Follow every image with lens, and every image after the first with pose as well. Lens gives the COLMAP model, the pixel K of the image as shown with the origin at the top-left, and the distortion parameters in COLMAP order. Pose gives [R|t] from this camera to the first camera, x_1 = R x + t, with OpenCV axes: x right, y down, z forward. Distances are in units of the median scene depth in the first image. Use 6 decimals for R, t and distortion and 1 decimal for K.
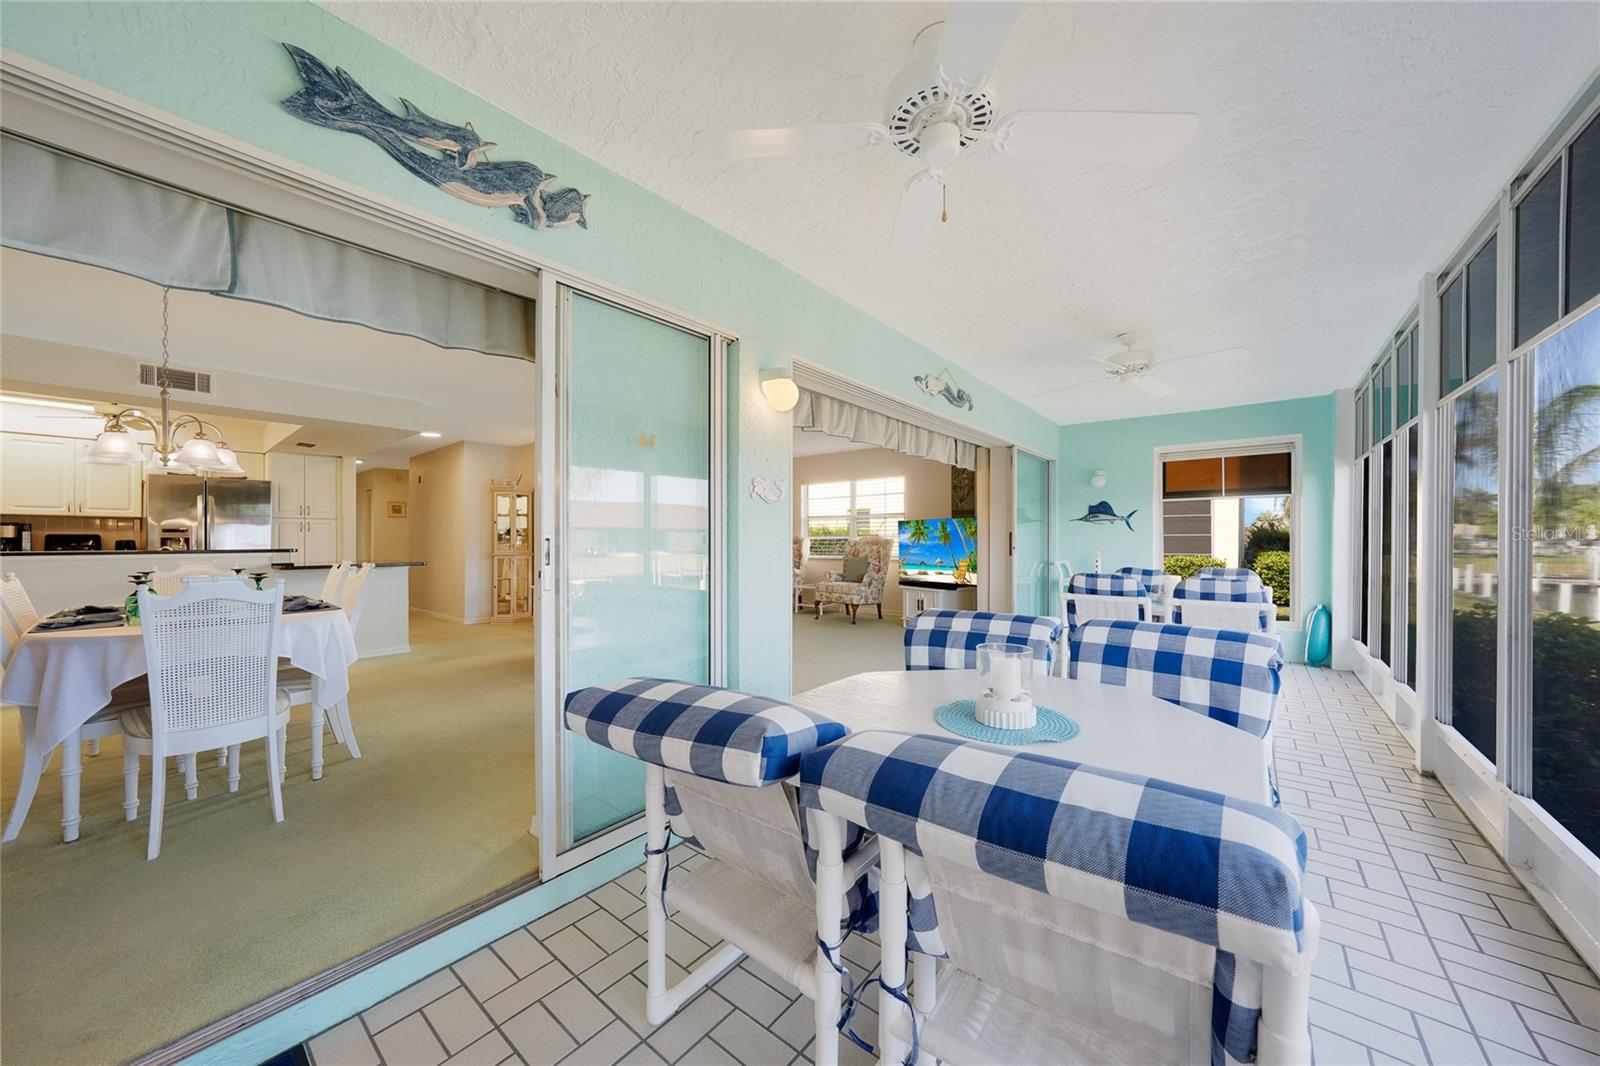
lens RADIAL K [[564.1, 0, 800.1], [0, 564.1, 536.8], [0, 0, 1]] dist [-0.030843, 0.007462]
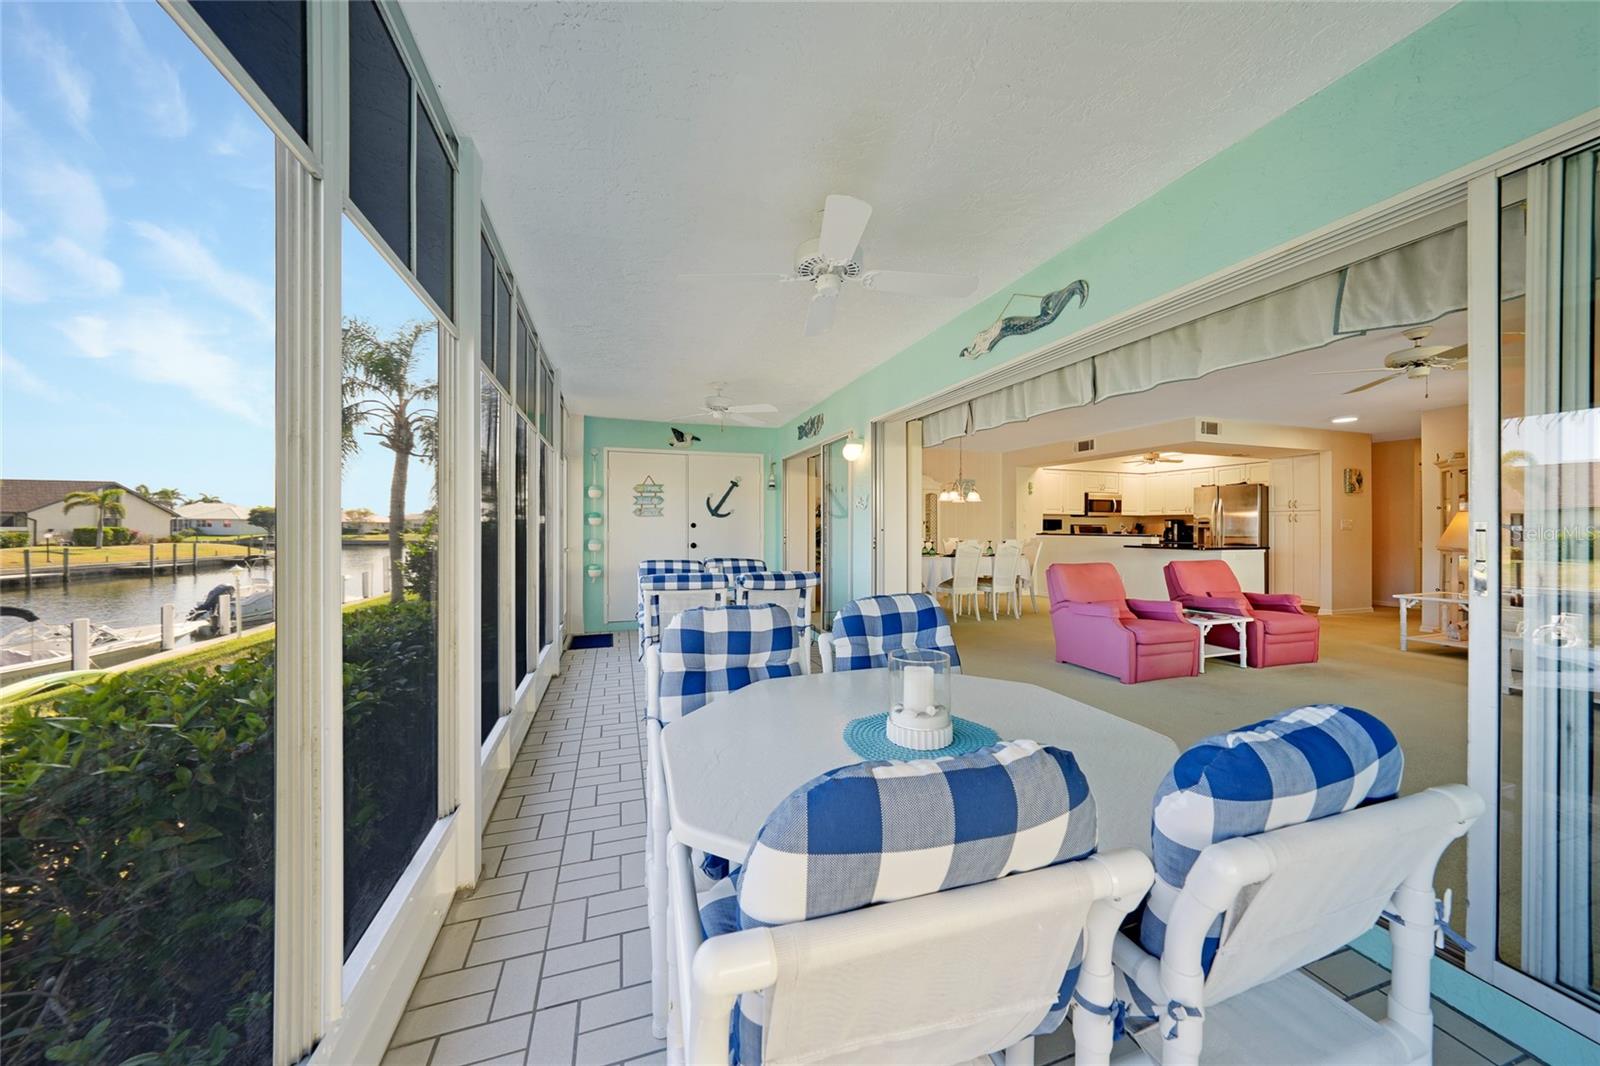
lens RADIAL K [[544.8, 0, 808.1], [0, 544.8, 527.1], [0, 0, 1]] dist [0.000788, 0.000063]
pose [[-0.533017, 0.000960, -0.846104, 0.732498], [0.000804, 0.999999, 0.000628, -0.000899], [0.846104, -0.000346, -0.533018, 0.850646]]
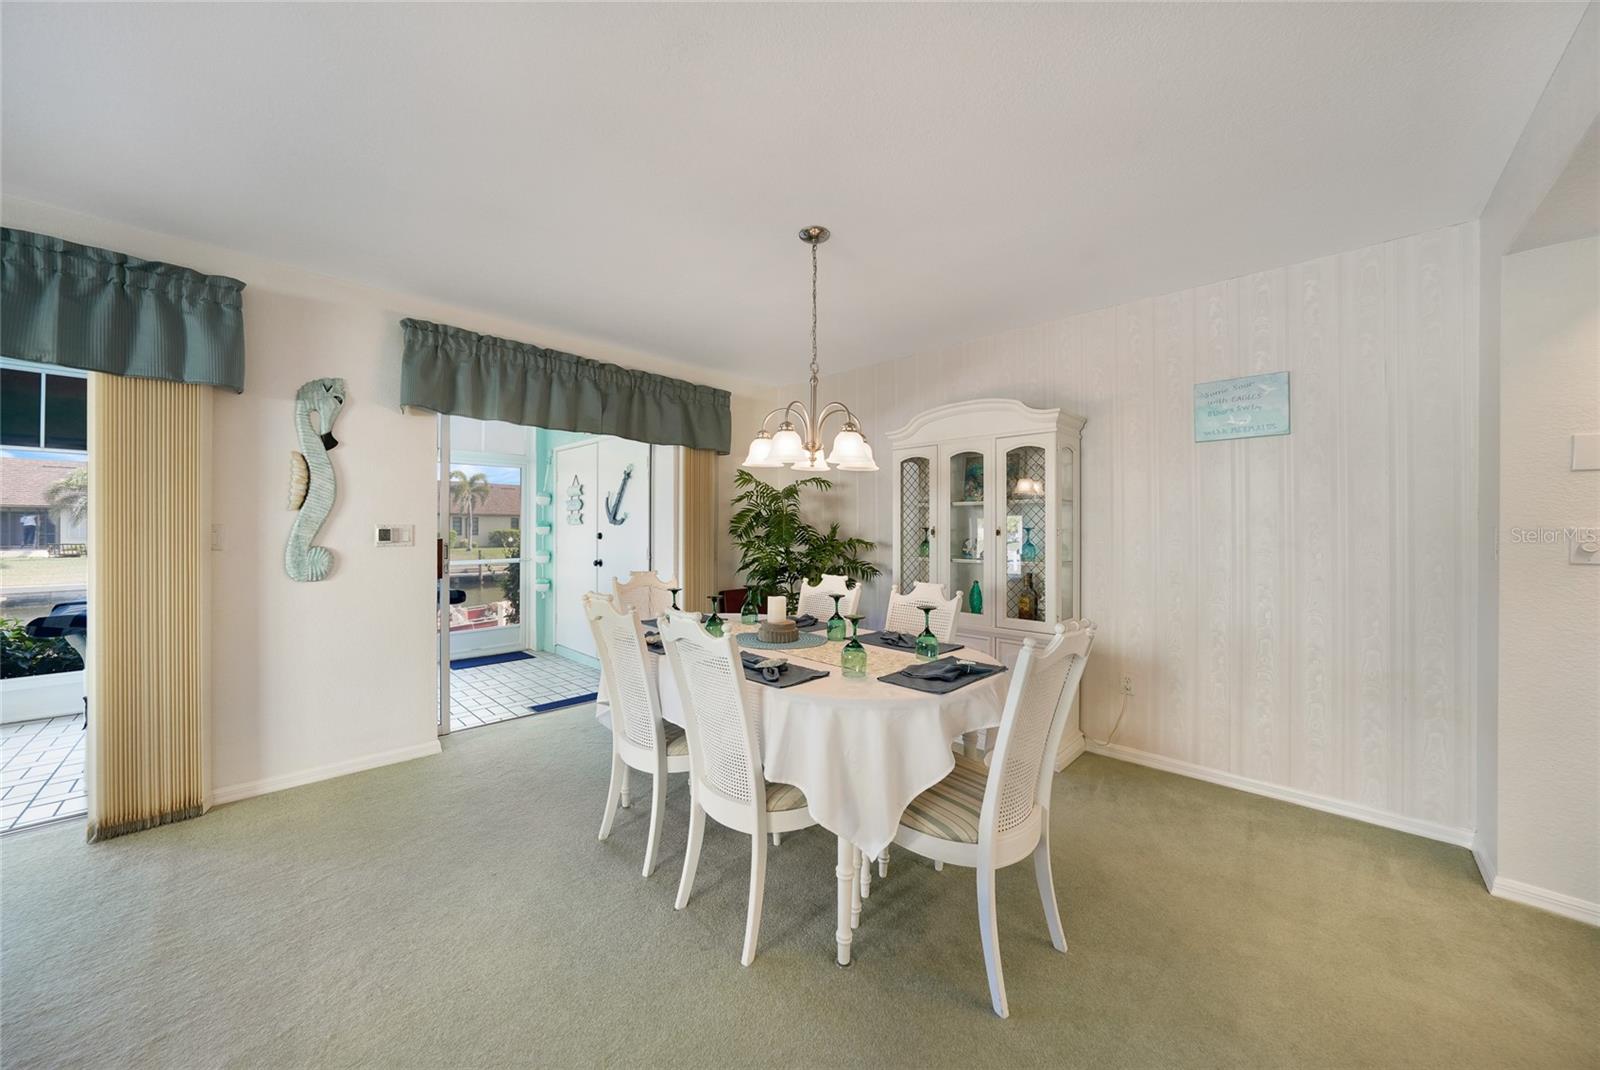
lens RADIAL K [[563.1, 0, 805.5], [0, 563.1, 527.4], [0, 0, 1]] dist [-0.027019, 0.006930]
pose [[-0.996191, 0.001202, 0.087186, -0.575291], [0.000907, 0.999994, -0.003416, -0.015834], [-0.087190, -0.003324, -0.996186, 0.872859]]
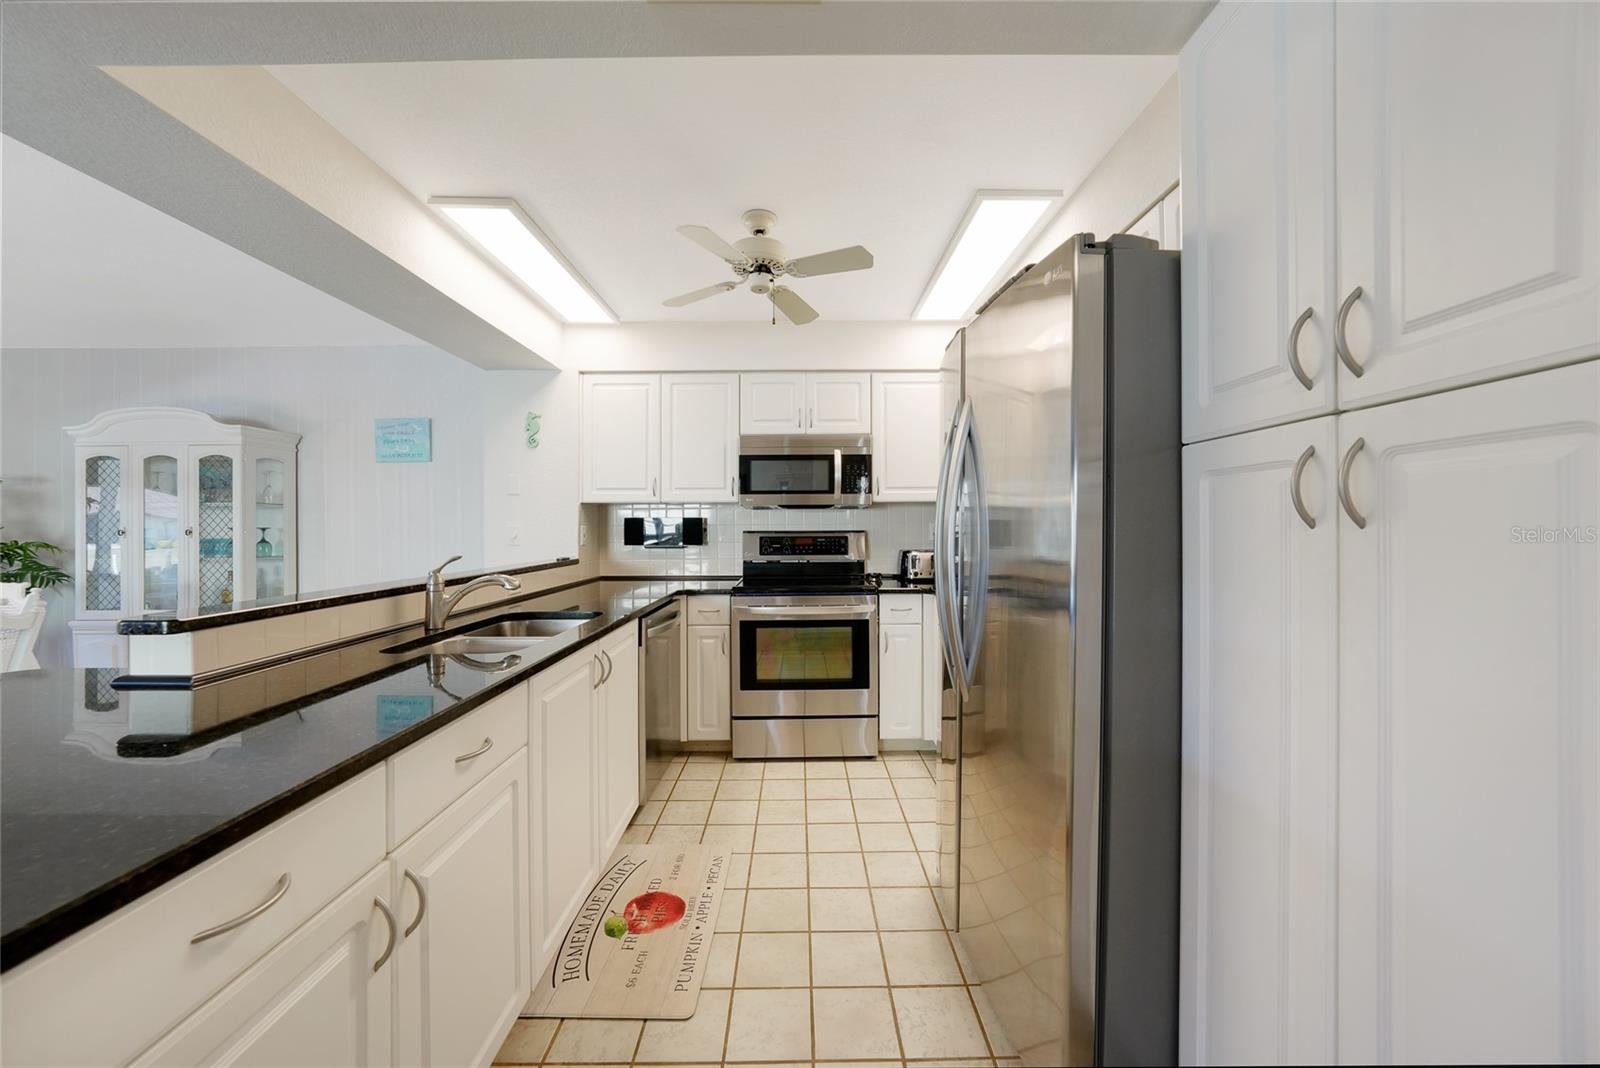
lens RADIAL K [[557.5, 0, 804.2], [0, 557.5, 529.7], [0, 0, 1]] dist [-0.027882, 0.005627]
pose [[-0.770534, 0.013586, -0.637254, -0.844336], [0.011544, 0.999906, 0.007359, -0.012254], [0.637294, -0.001686, -0.770619, 1.163618]]
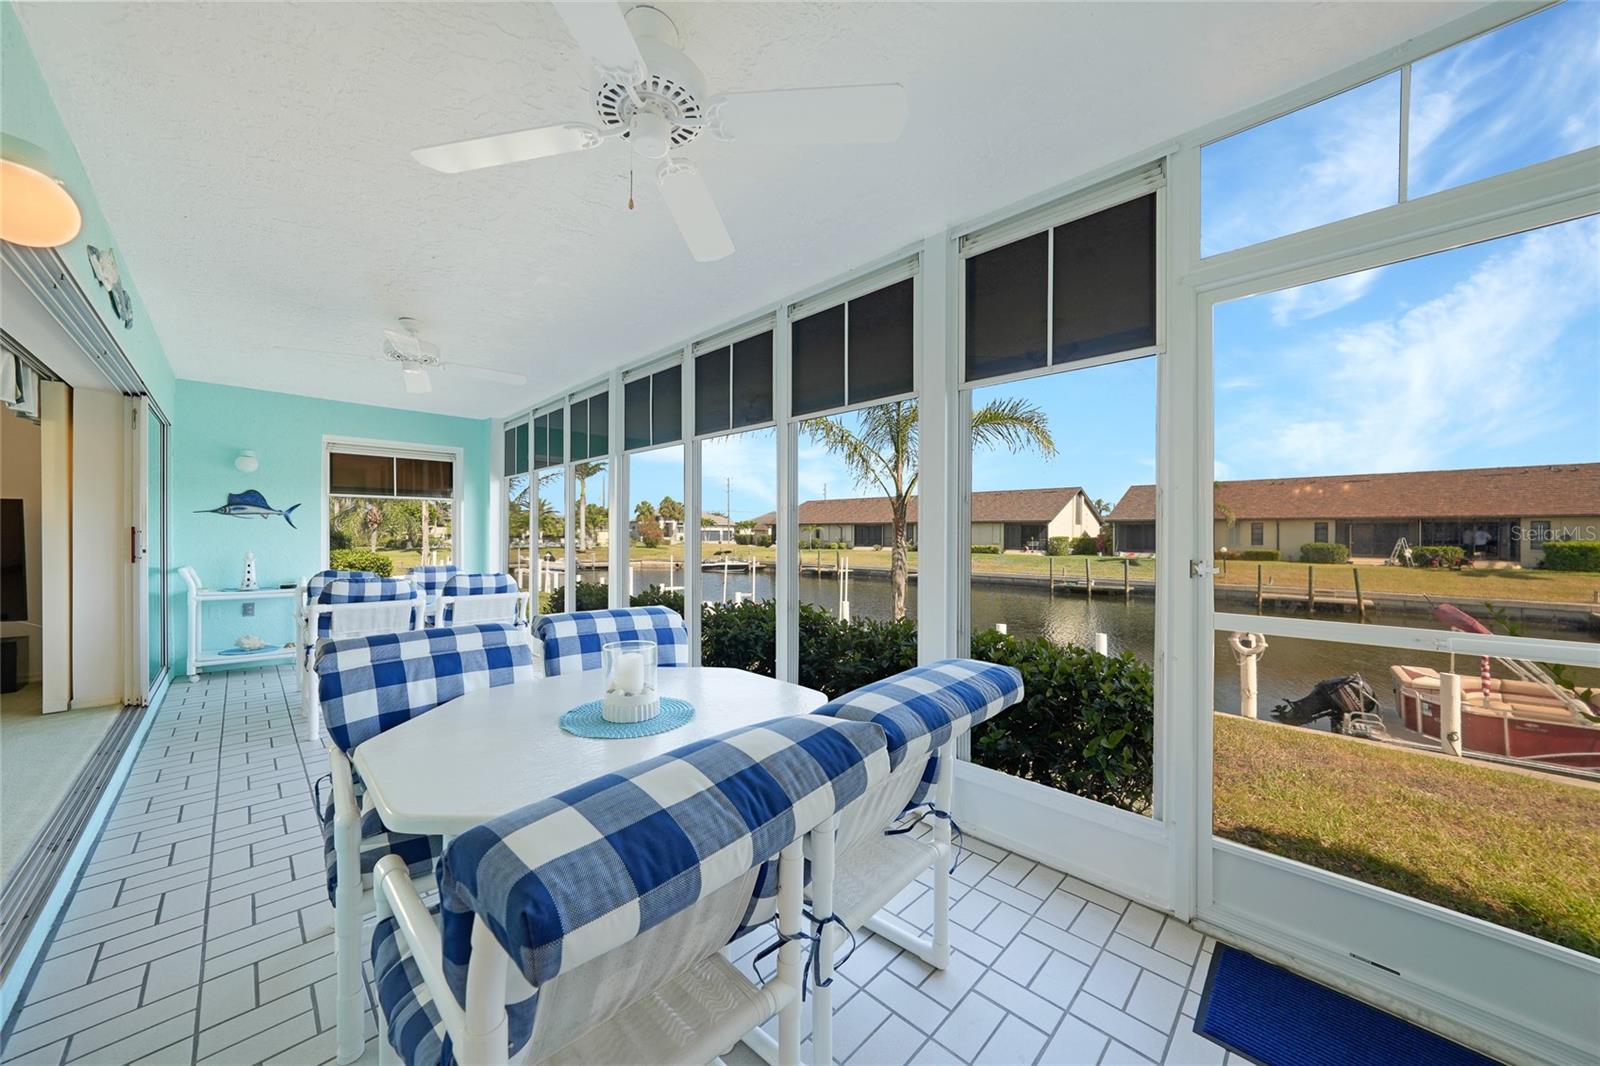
lens RADIAL K [[557.5, 0, 804.2], [0, 557.5, 528.7], [0, 0, 1]] dist [-0.027882, 0.005627]
pose [[0.088516, 0.014692, 0.995966, -0.174008], [-0.007988, 0.999870, -0.014040, -0.003598], [-0.996043, -0.006713, 0.088622, 0.152309]]
